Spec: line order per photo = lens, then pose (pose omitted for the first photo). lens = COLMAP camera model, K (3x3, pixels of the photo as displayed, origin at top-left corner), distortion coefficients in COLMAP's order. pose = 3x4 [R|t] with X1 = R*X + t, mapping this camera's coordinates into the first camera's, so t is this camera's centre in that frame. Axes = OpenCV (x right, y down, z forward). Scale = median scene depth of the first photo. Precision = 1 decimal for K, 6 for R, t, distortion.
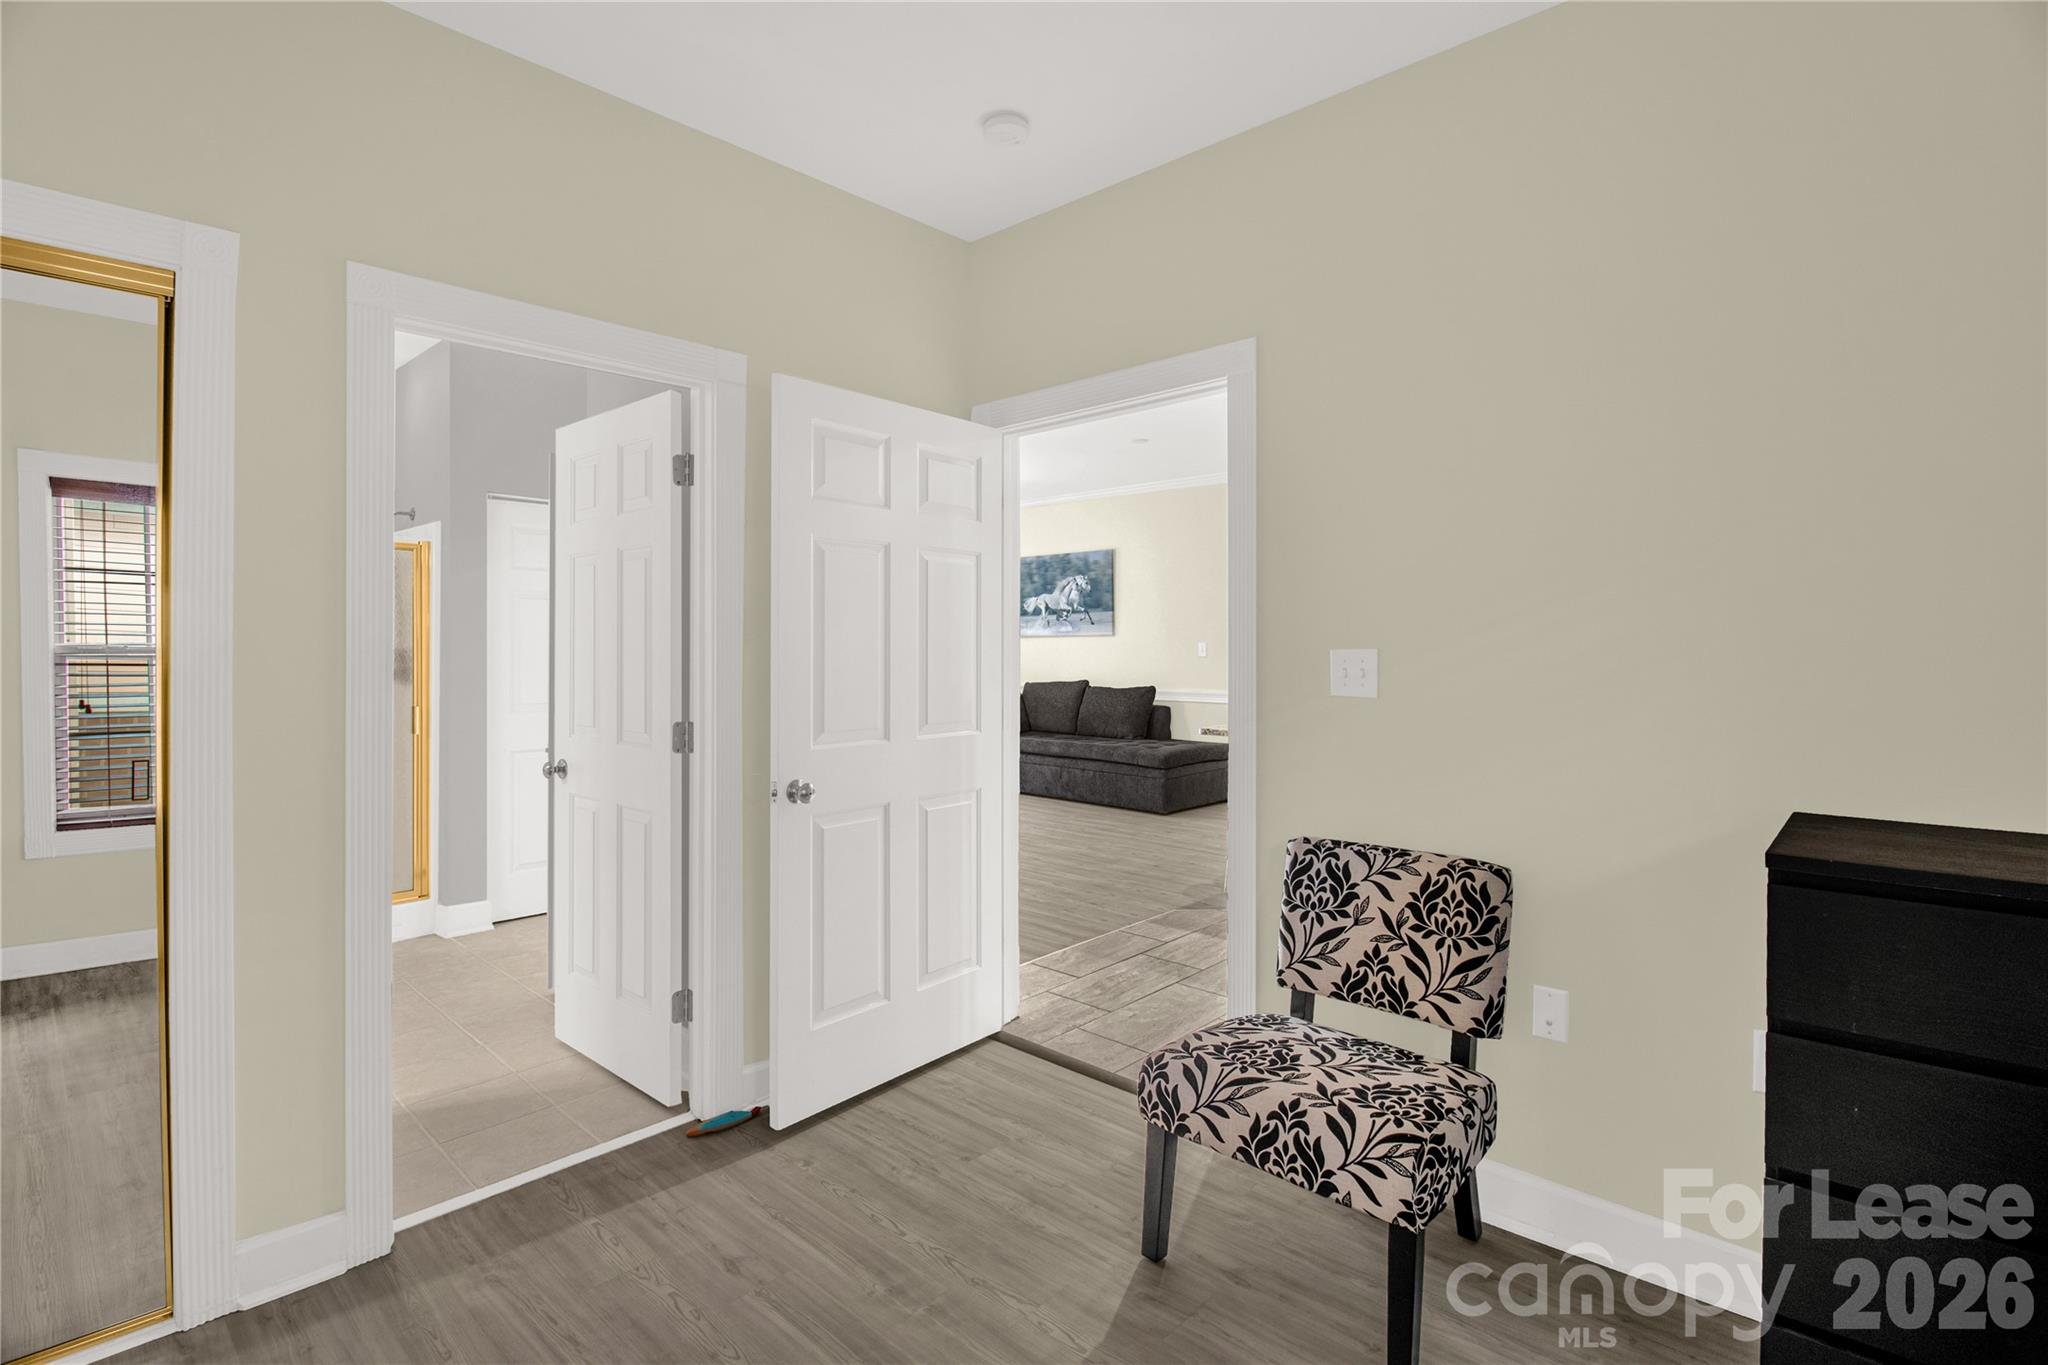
lens RADIAL K [[967.5, 0, 1012.5], [0, 967.5, 639.1], [0, 0, 1]] dist [-0.000373, -0.010287]
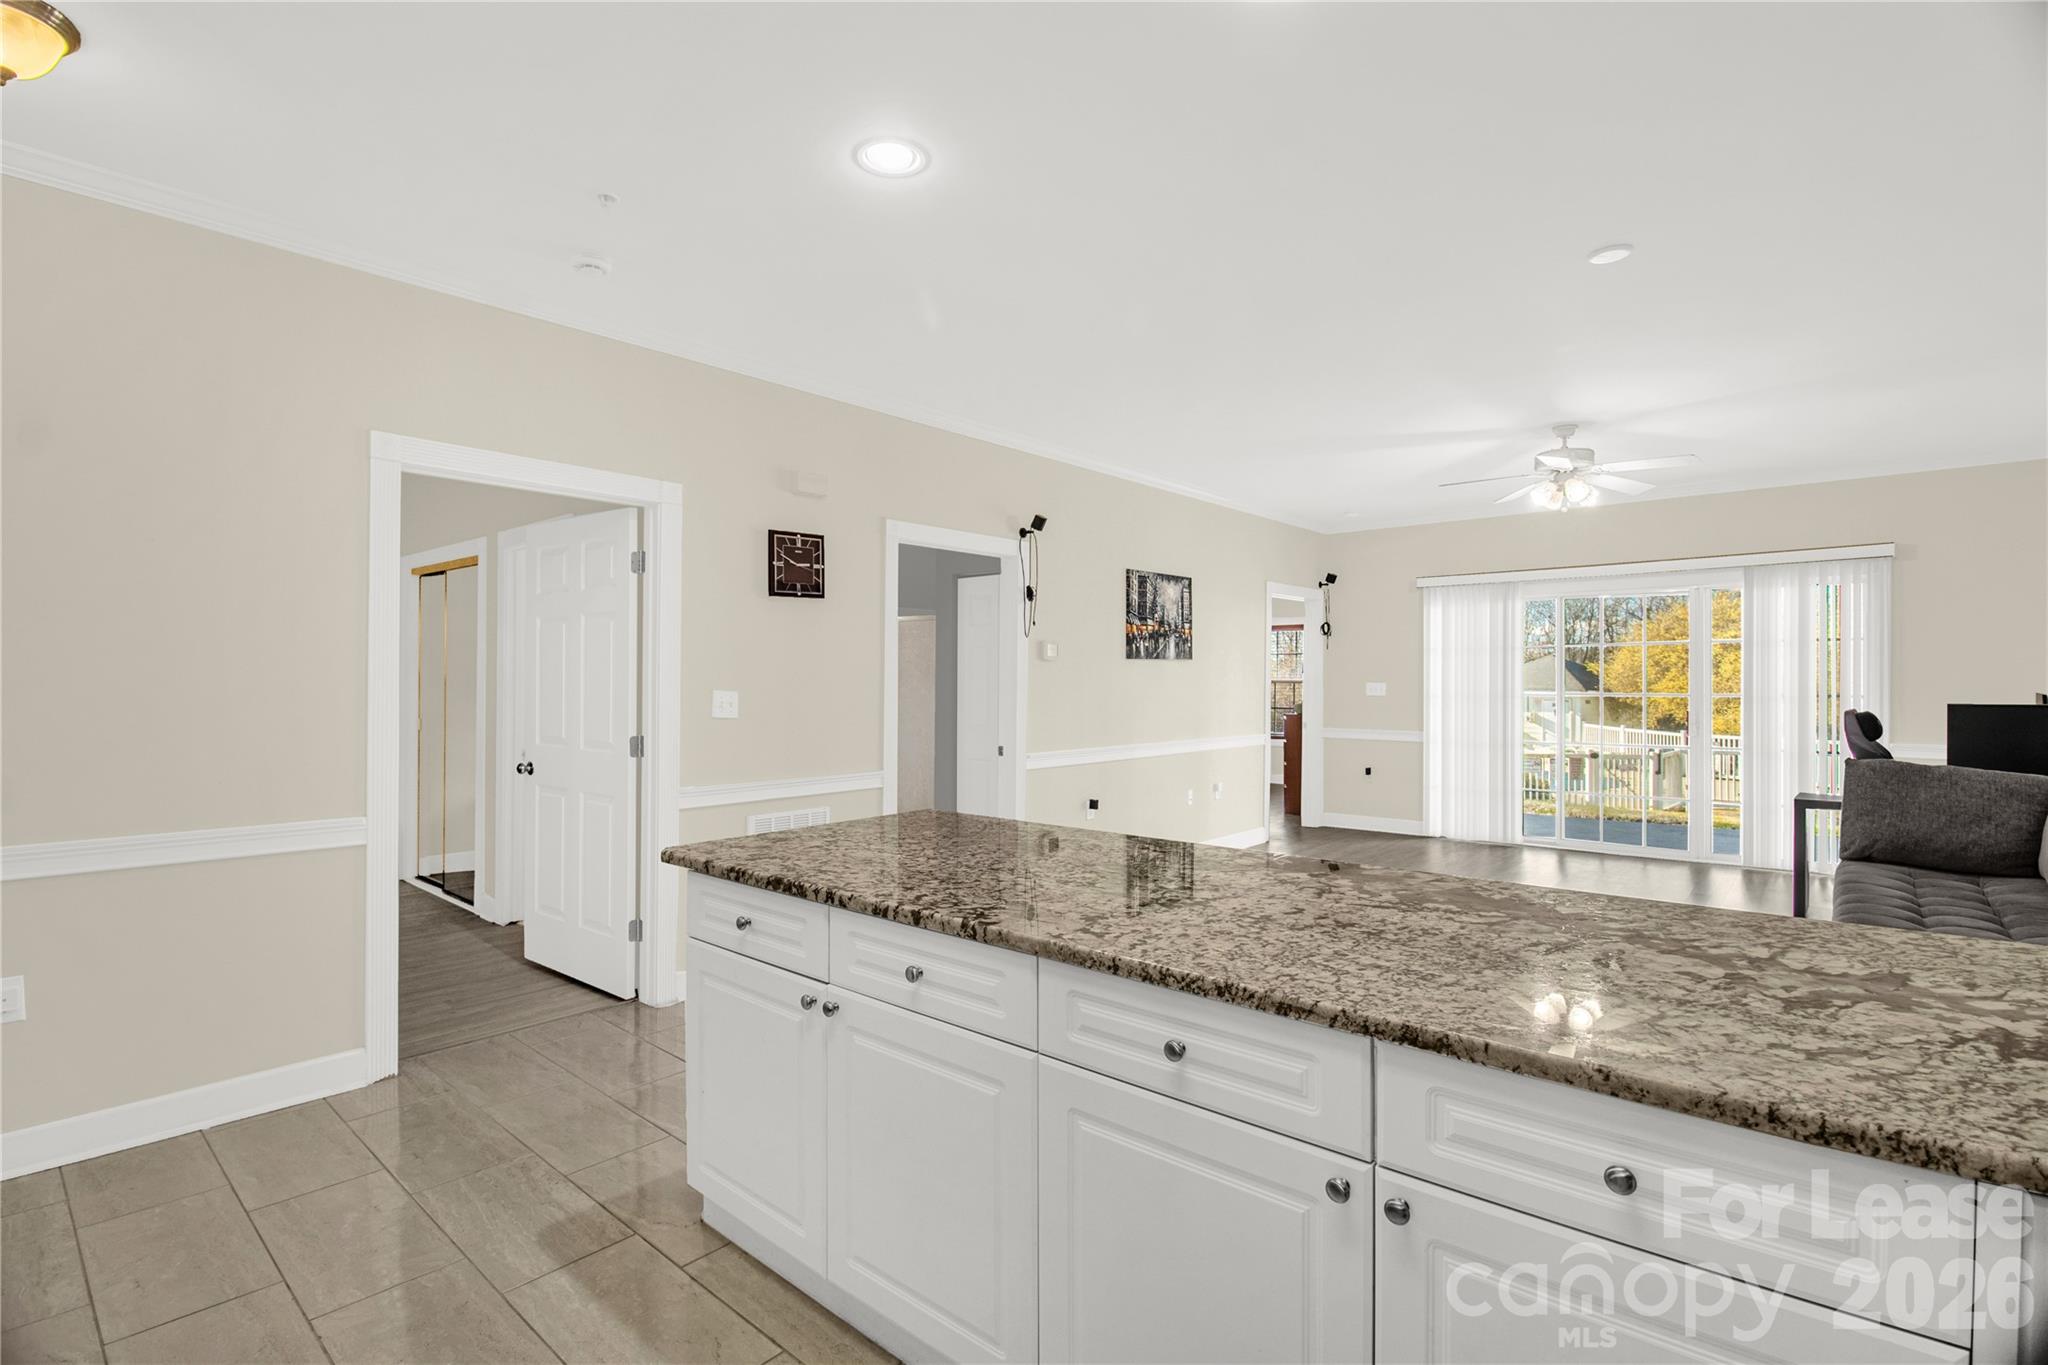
lens RADIAL K [[951.3, 0, 1008.5], [0, 951.3, 676.2], [0, 0, 1]] dist [-0.001756, -0.012631]
pose [[0.034345, 0.001130, -0.999409, 0.429377], [0.005369, 0.999985, 0.001315, -0.000650], [0.999396, -0.005410, 0.034338, 0.516121]]
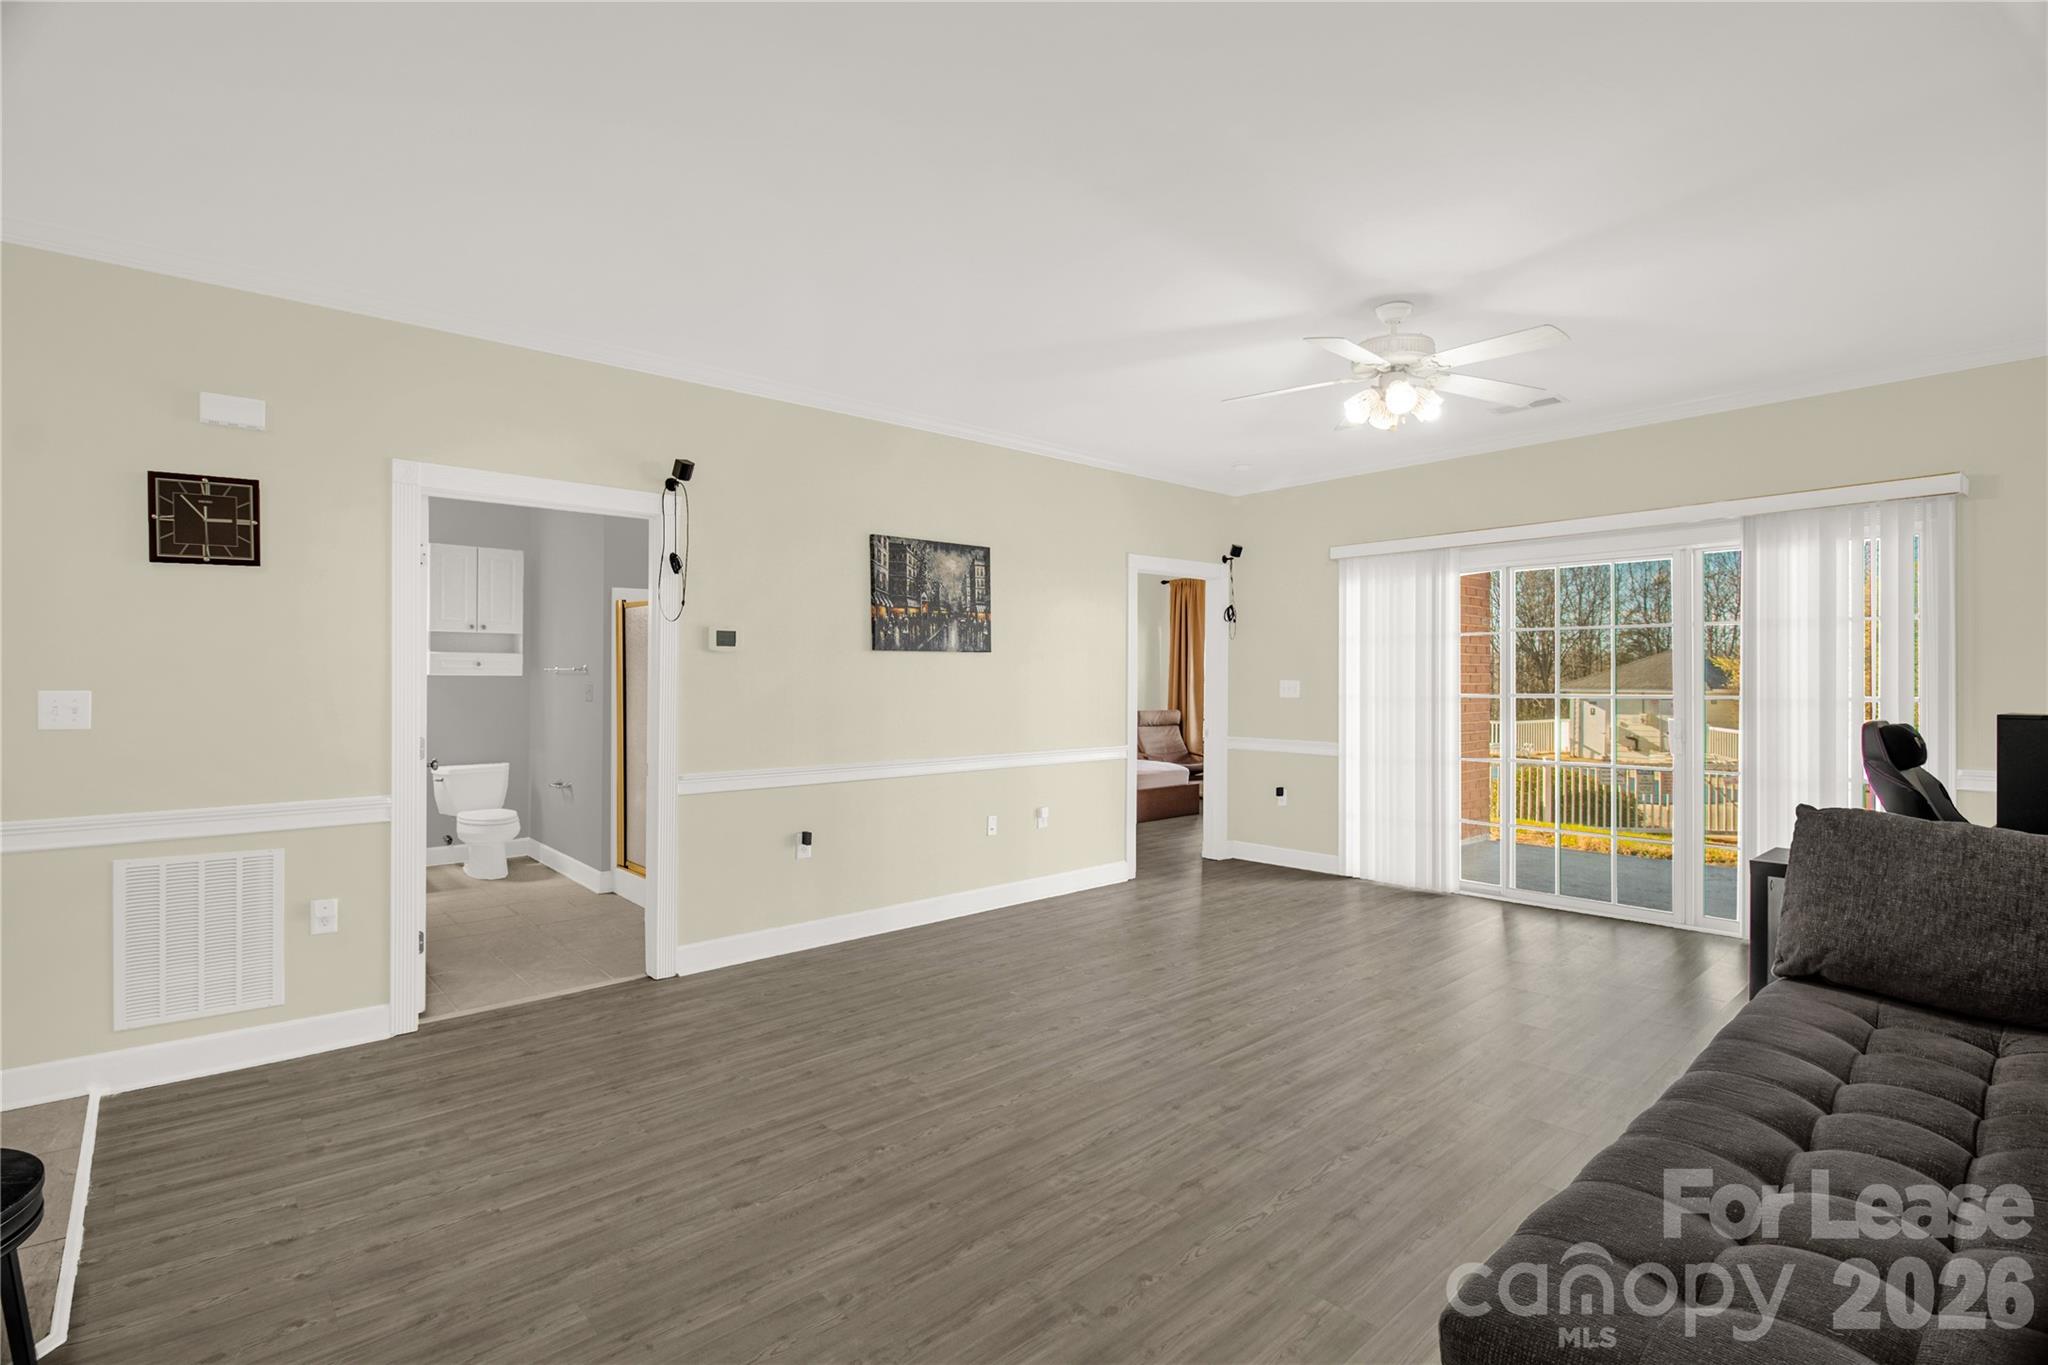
lens RADIAL K [[951.3, 0, 1008.5], [0, 951.3, 676.2], [0, 0, 1]] dist [-0.001756, -0.012631]
pose [[-0.082802, 0.003061, -0.996561, 0.270354], [0.006250, 0.999977, 0.002552, 0.001948], [0.996546, -0.006017, -0.082819, 0.748246]]
